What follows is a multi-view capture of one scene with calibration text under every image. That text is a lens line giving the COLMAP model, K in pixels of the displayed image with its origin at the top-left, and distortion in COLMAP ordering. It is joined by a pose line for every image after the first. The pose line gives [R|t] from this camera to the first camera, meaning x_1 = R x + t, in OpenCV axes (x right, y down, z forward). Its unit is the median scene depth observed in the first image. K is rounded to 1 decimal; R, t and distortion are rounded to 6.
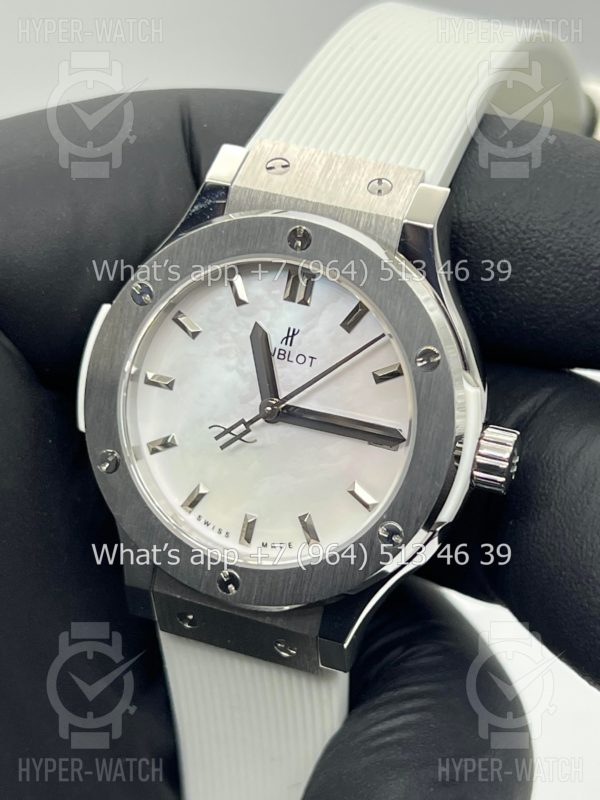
lens RADIAL K [[1848.6, 0, 300.0], [0, 1848.6, 400.0], [0, 0, 1]] dist [0.208221, 0.316892]
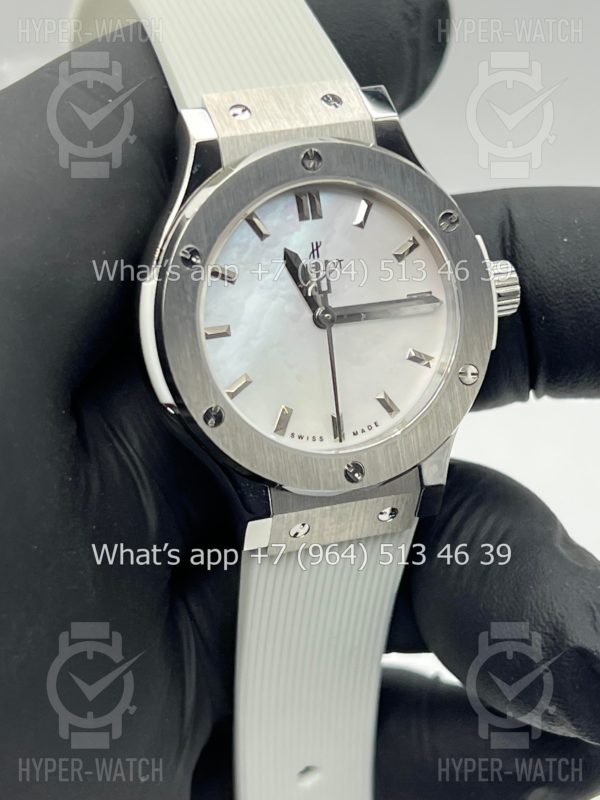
lens RADIAL K [[1848.6, 0, 300.0], [0, 1848.6, 400.0], [0, 0, 1]] dist [0.208221, 0.316892]
pose [[0.761944, -0.352316, 0.543429, -0.653493], [0.357385, 0.928494, 0.100870, -0.066363], [-0.540109, 0.117356, 0.833373, 0.080566]]
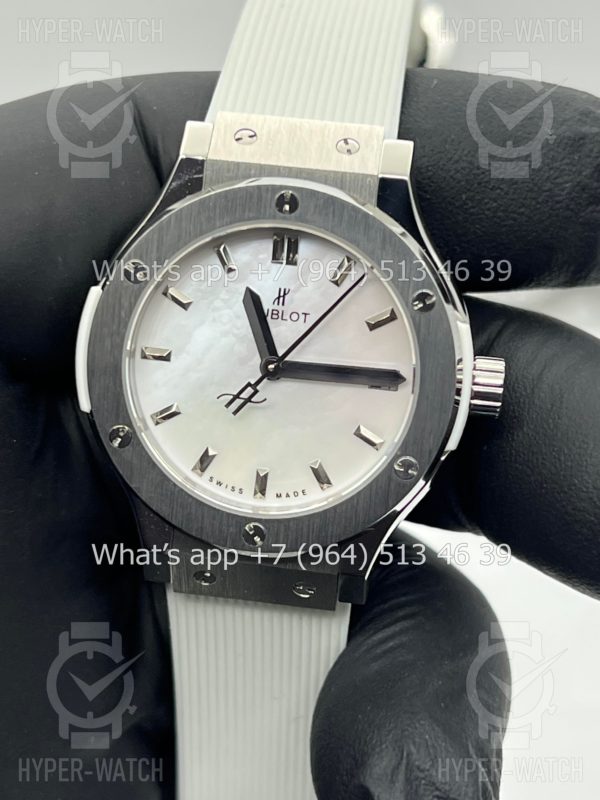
lens RADIAL K [[1848.6, 0, 300.0], [0, 1848.6, 400.0], [0, 0, 1]] dist [0.208221, 0.316892]
pose [[0.970759, -0.127060, 0.203672, -0.217465], [0.122489, 0.991854, 0.034947, -0.011373], [-0.206454, -0.008978, 0.978415, -0.036005]]
